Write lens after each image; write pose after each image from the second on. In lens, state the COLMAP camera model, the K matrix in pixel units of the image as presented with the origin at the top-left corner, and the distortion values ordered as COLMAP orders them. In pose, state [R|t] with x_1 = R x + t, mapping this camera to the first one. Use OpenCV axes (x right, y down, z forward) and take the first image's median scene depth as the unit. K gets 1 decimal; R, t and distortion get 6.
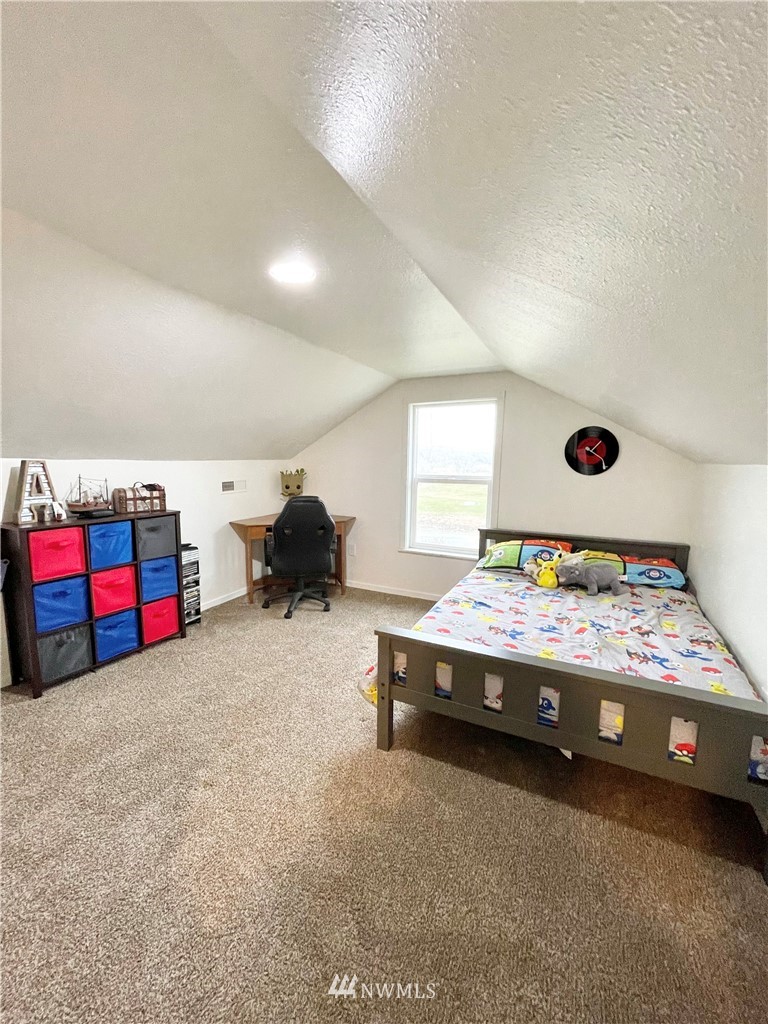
lens RADIAL K [[411.1, 0, 379.1], [0, 411.1, 514.6], [0, 0, 1]] dist [-0.002431, 0.000038]
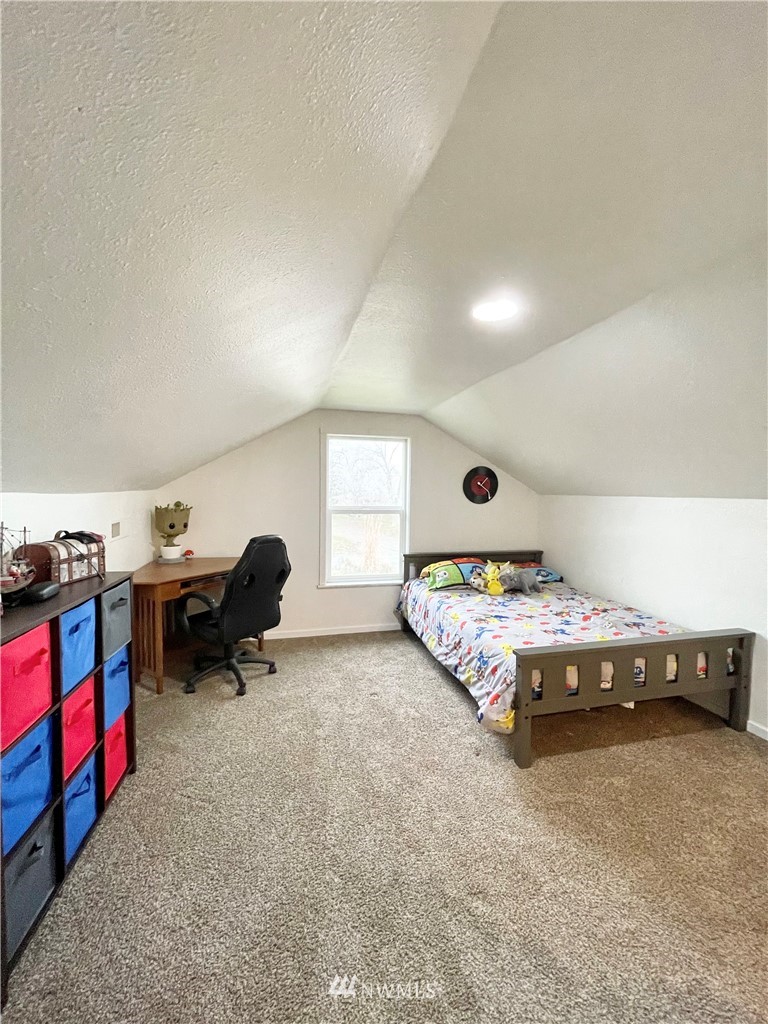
lens RADIAL K [[411.1, 0, 382.9], [0, 411.1, 513.0], [0, 0, 1]] dist [-0.002431, 0.000038]
pose [[0.756659, -0.033730, 0.652939, -0.644208], [0.078723, 0.996103, -0.039771, -0.046529], [-0.649053, 0.081494, 0.756365, 0.267280]]
